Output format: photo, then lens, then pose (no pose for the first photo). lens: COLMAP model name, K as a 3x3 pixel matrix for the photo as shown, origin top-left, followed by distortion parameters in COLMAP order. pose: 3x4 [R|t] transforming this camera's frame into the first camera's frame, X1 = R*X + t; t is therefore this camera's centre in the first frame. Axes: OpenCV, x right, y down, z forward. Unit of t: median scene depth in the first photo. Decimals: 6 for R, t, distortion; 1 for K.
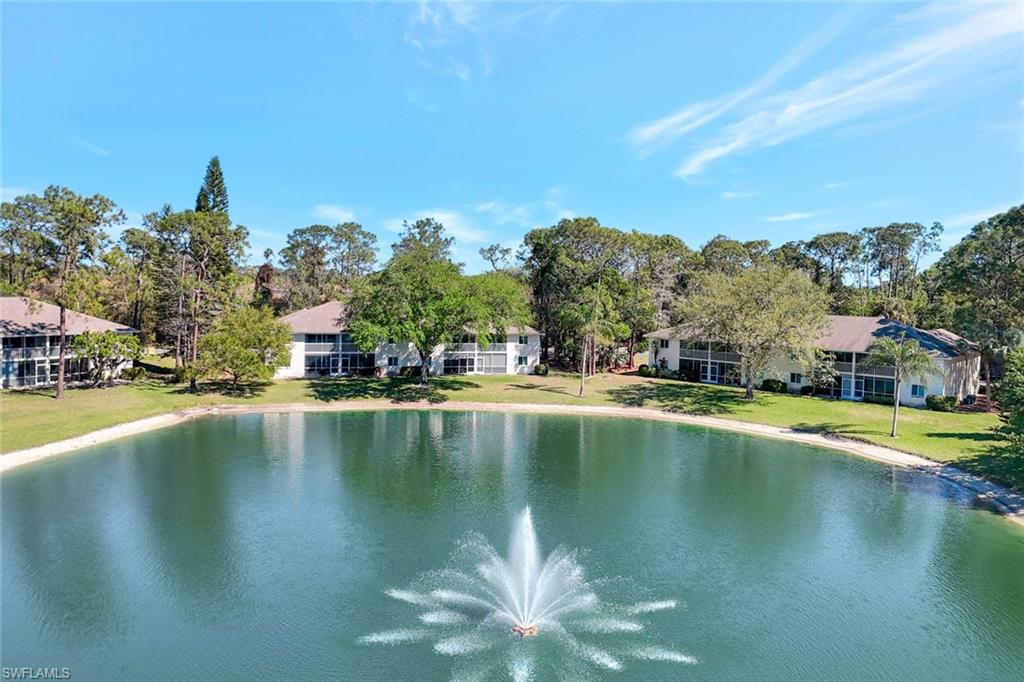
lens RADIAL K [[699.6, 0, 512.0], [0, 699.6, 341.0], [0, 0, 1]] dist [0.040454, 0.000154]
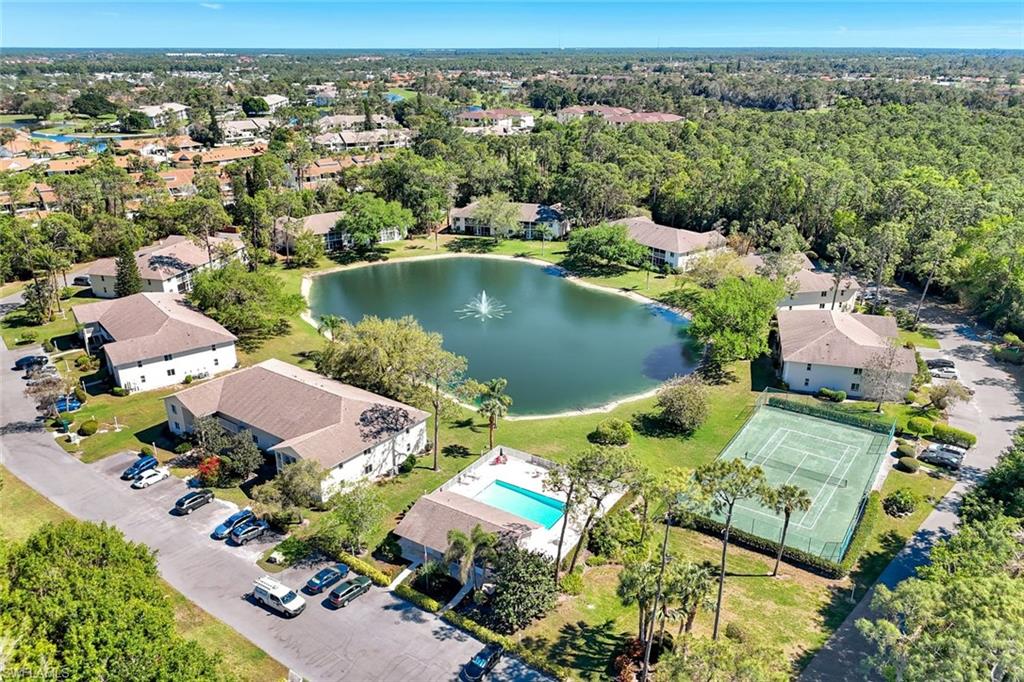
lens RADIAL K [[699.6, 0, 512.0], [0, 699.6, 341.0], [0, 0, 1]] dist [0.040454, 0.000154]
pose [[0.902786, -0.173461, 0.393560, -0.745081], [0.043672, 0.947304, 0.317345, -0.421720], [-0.427868, -0.269307, 0.862788, -1.470097]]
